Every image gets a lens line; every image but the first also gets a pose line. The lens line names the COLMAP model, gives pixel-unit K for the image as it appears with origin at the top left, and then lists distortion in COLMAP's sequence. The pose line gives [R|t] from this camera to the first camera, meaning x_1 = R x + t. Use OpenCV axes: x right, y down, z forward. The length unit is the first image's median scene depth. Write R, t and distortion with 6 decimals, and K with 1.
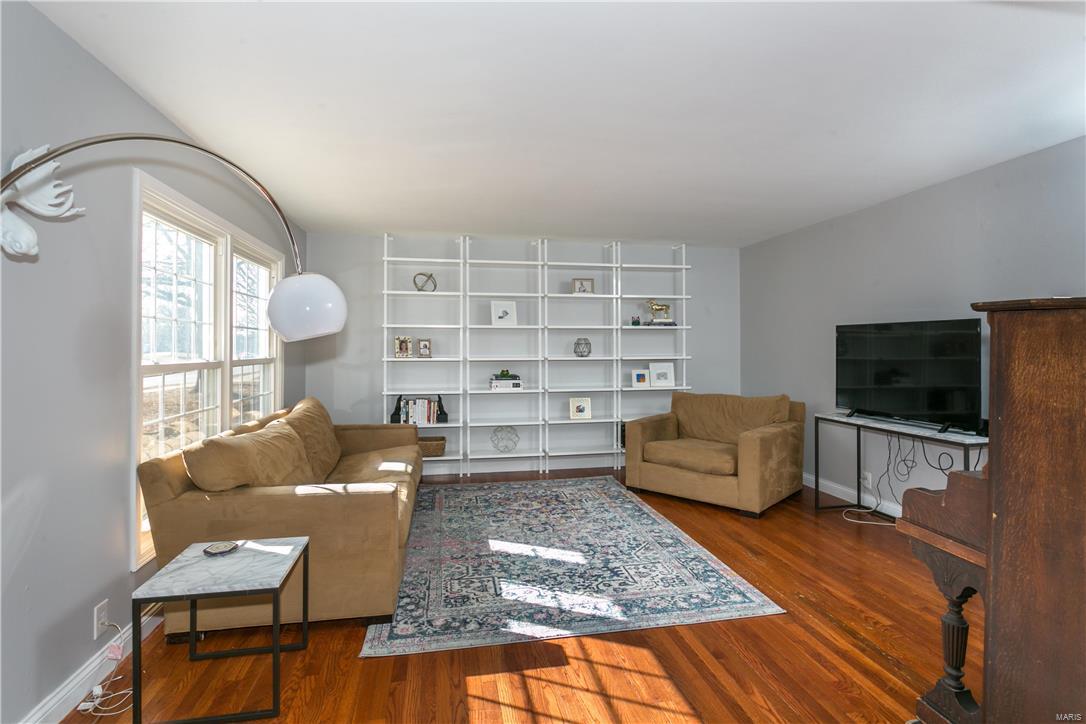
lens RADIAL K [[534.1, 0, 541.3], [0, 534.1, 344.4], [0, 0, 1]] dist [-0.003367, -0.000121]
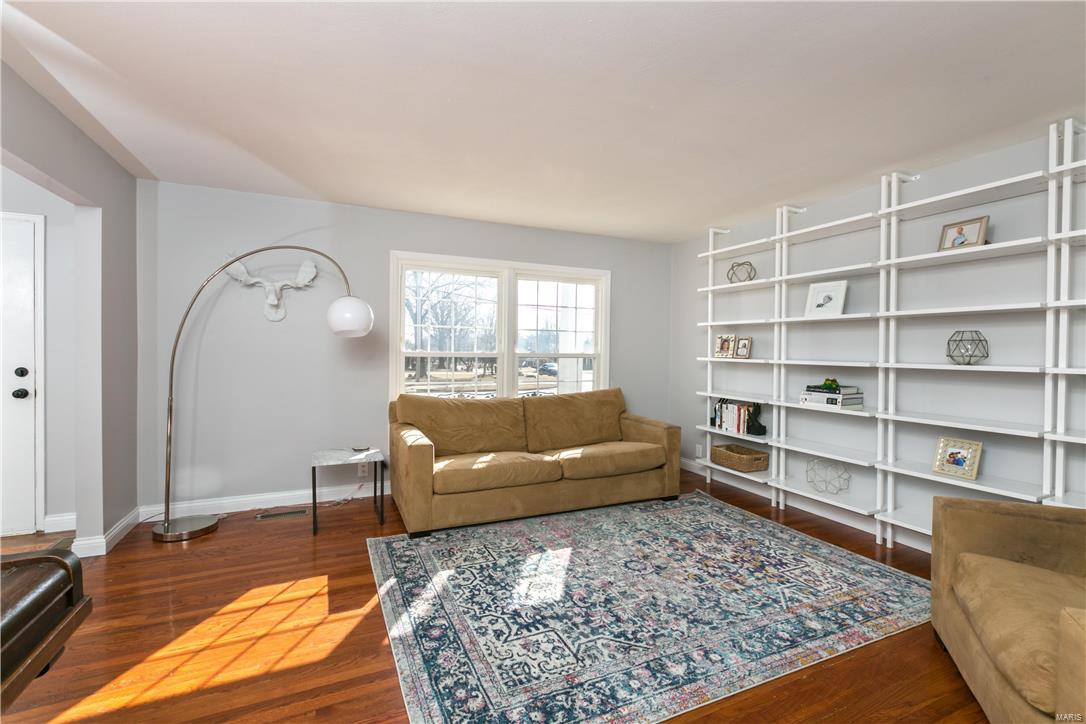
lens RADIAL K [[481.0, 0, 545.5], [0, 481.0, 358.1], [0, 0, 1]] dist [-0.000295, -0.000056]
pose [[0.241991, 0.022231, -0.970024, 0.661274], [-0.009878, 0.999742, 0.020448, 0.015488], [0.970228, 0.004634, 0.242148, 0.682157]]
